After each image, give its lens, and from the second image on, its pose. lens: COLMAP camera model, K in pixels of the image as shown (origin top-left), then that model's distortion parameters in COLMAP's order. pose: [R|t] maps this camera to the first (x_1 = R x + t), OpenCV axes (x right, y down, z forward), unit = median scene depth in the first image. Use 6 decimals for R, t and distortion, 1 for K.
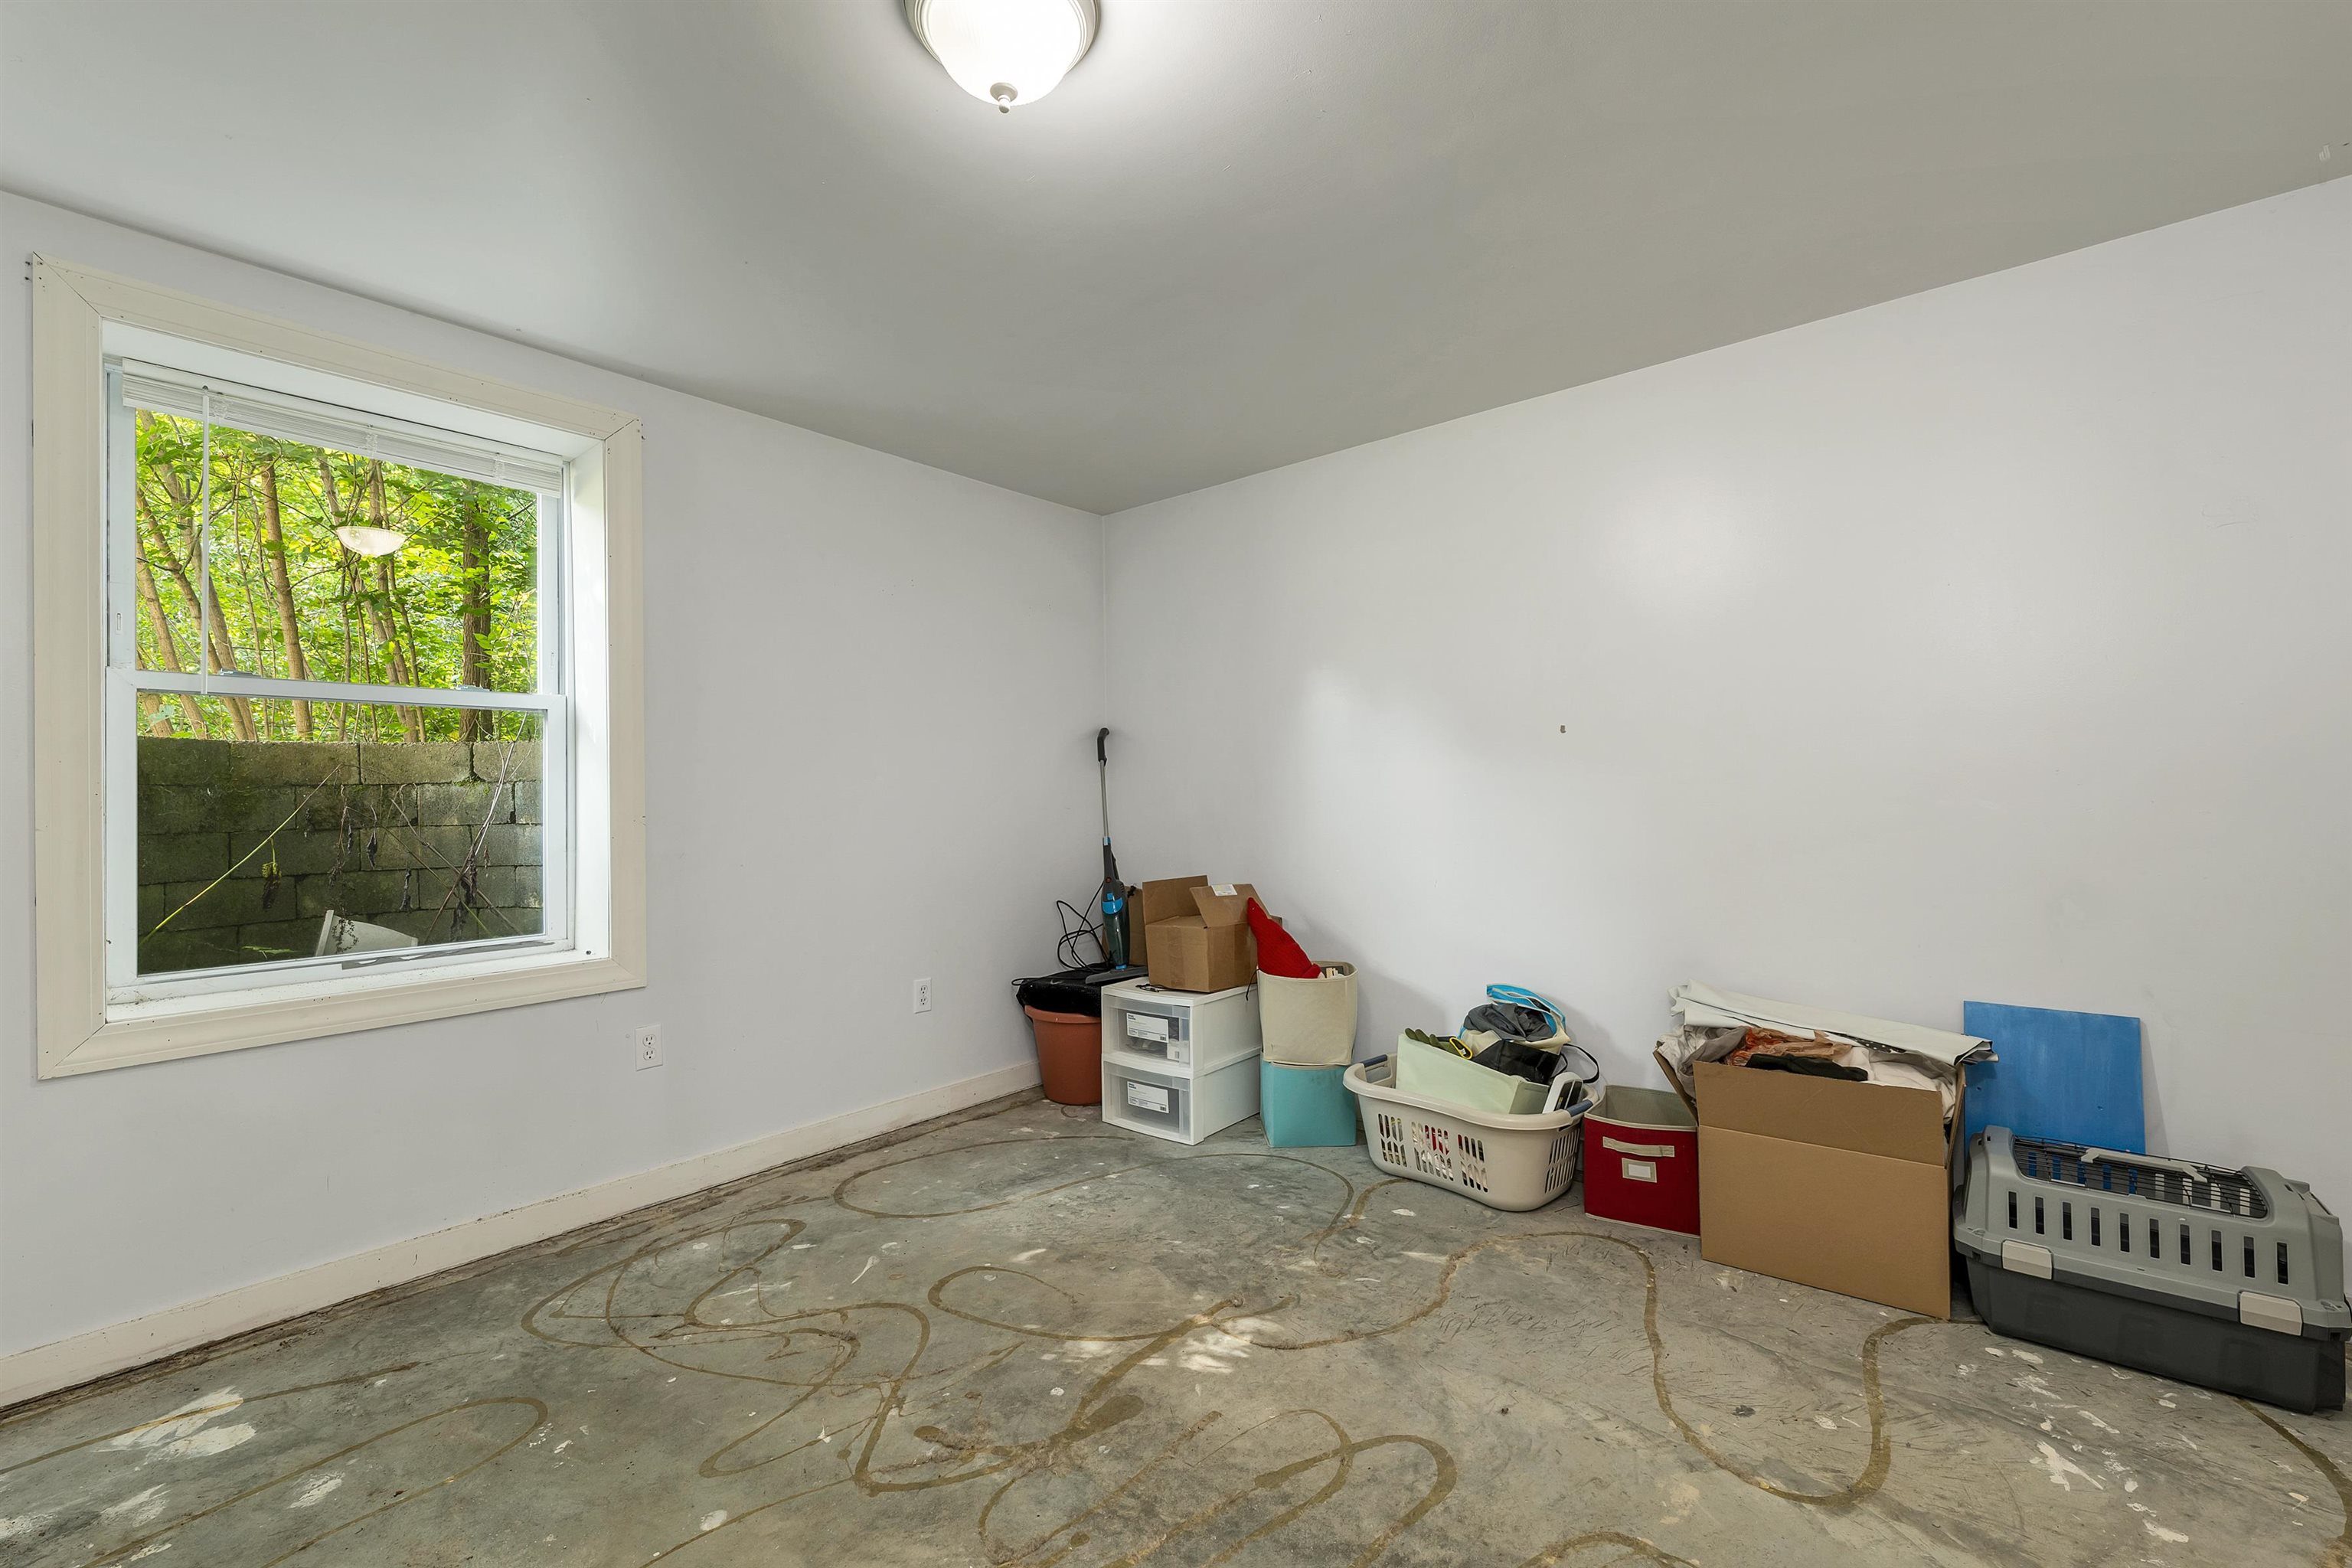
lens RADIAL K [[986.5, 0, 1163.4], [0, 986.5, 795.2], [0, 0, 1]] dist [0.000082, 0.000208]
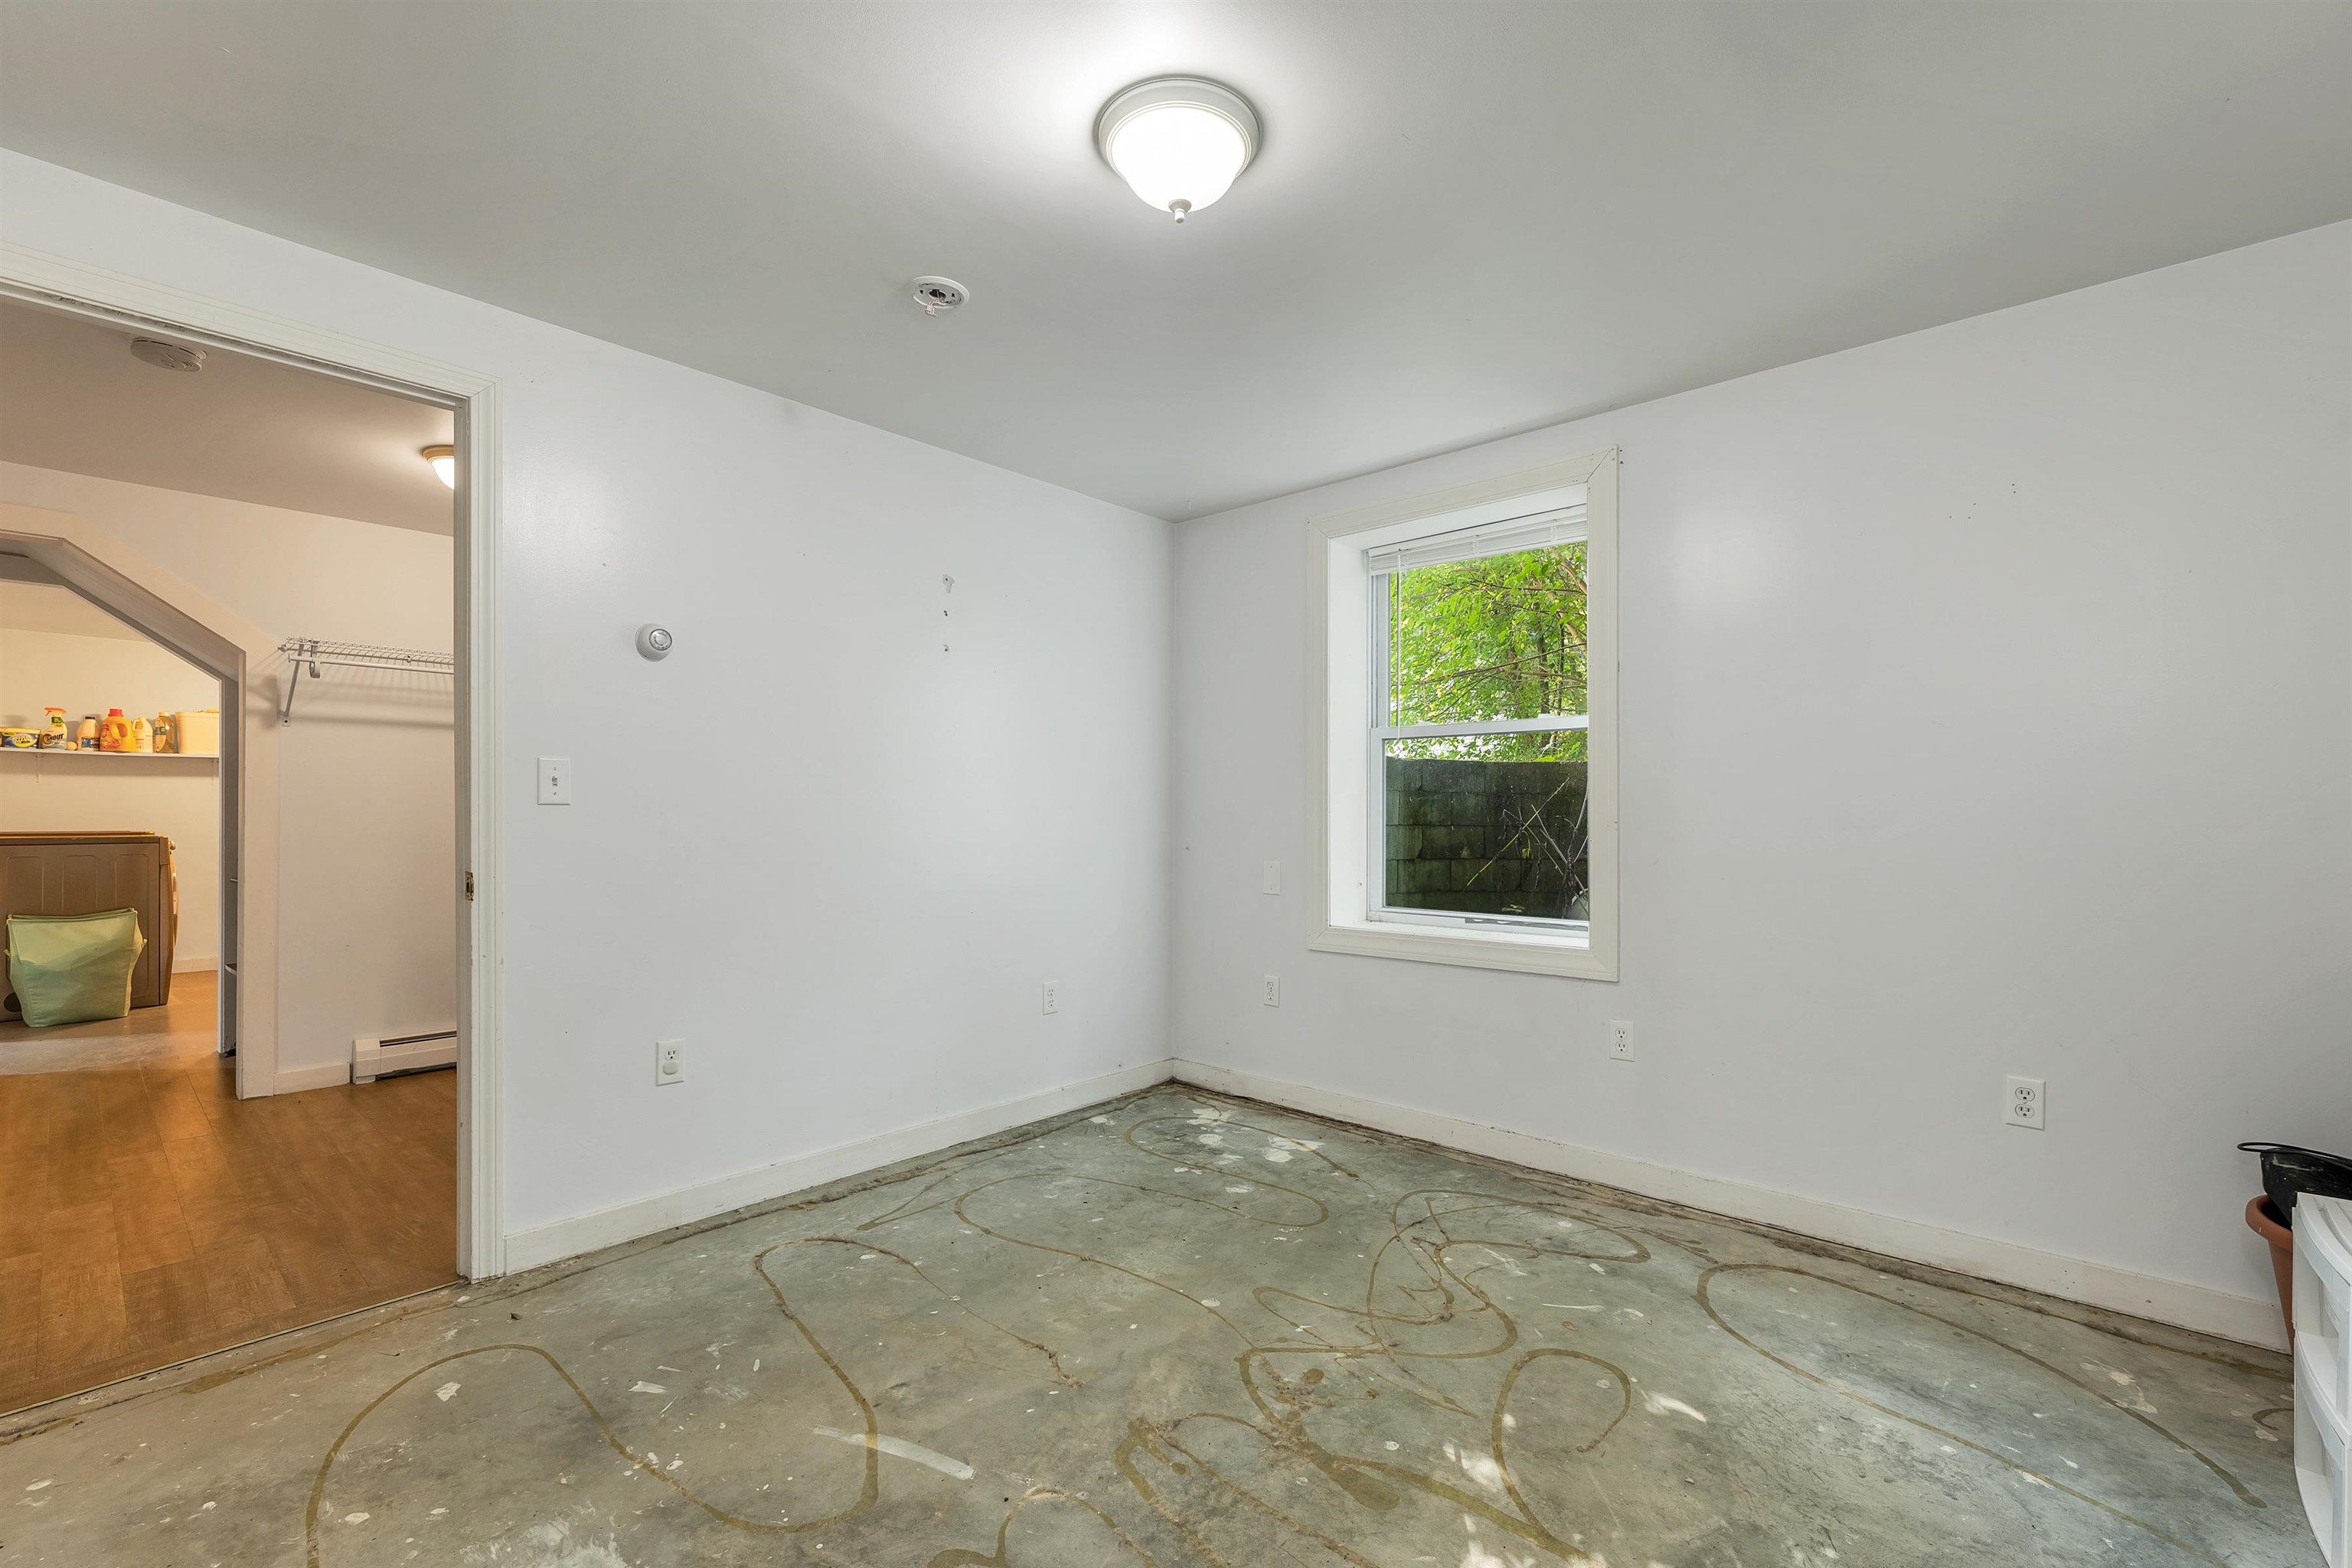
lens RADIAL K [[997.6, 0, 1176.7], [0, 997.6, 819.4], [0, 0, 1]] dist [-0.000532, -0.000031]
pose [[-0.033747, 0.021656, -0.999196, 0.641575], [0.001010, 0.999765, 0.021635, -0.005907], [0.999430, -0.000279, -0.033761, 0.642147]]
